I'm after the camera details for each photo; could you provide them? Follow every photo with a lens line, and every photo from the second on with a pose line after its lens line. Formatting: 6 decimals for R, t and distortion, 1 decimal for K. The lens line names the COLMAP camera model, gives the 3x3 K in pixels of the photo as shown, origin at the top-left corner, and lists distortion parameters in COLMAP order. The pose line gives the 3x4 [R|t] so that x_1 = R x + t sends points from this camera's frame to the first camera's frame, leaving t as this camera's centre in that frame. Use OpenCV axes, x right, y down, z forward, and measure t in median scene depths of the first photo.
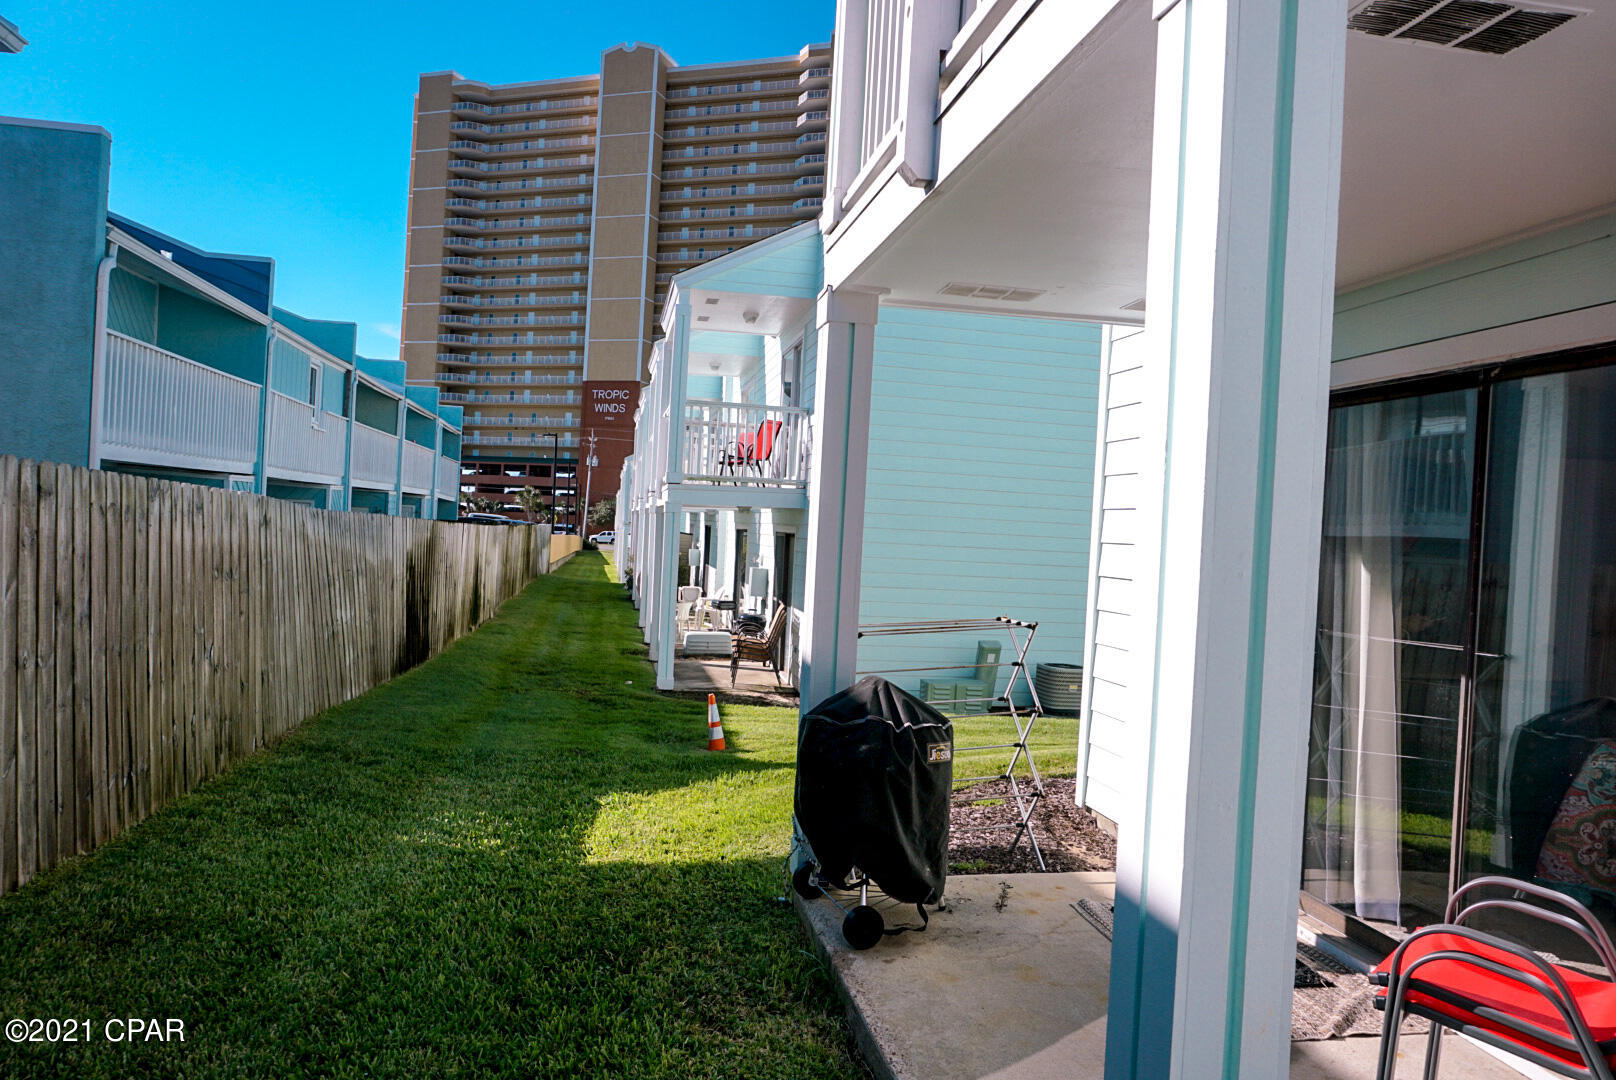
lens RADIAL K [[1076.0, 0, 798.0], [0, 1076.0, 536.0], [0, 0, 1]] dist [-0.078061, 0.052923]
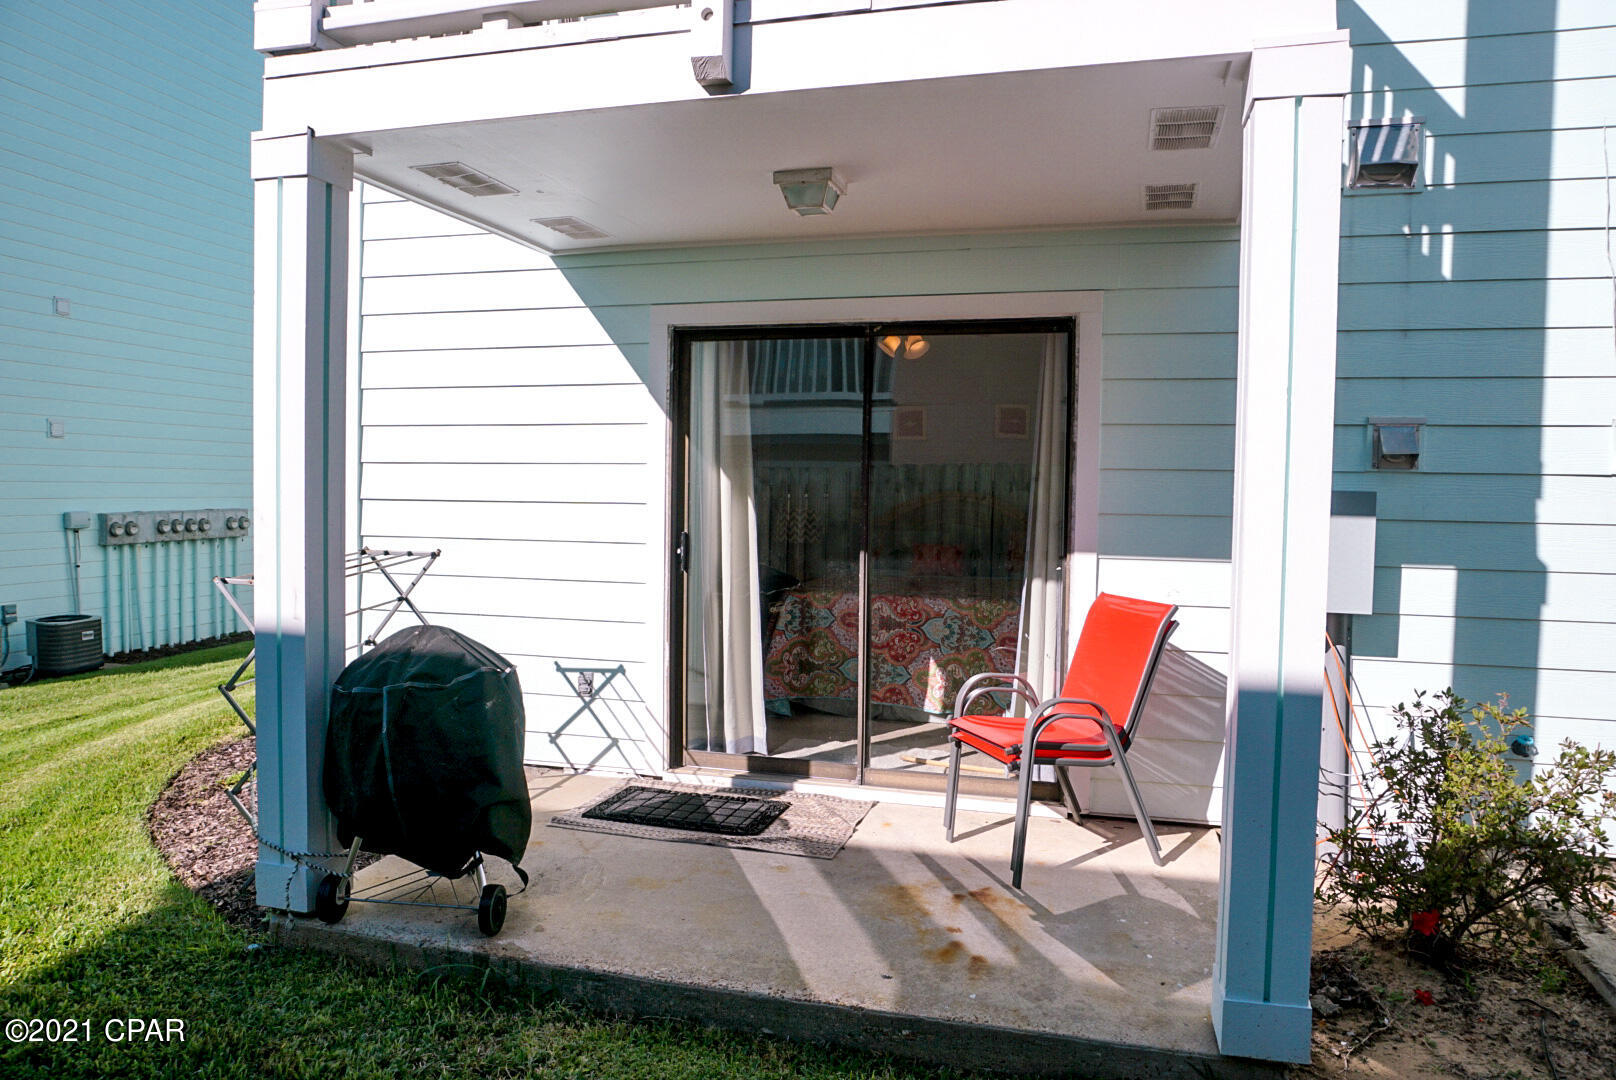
lens RADIAL K [[1076.0, 0, 798.0], [0, 1076.0, 536.0], [0, 0, 1]] dist [-0.078061, 0.052923]
pose [[0.431348, -0.083158, 0.898345, -0.533006], [0.011535, 0.996170, 0.086675, -0.006122], [-0.902112, -0.027025, 0.430655, 0.380710]]
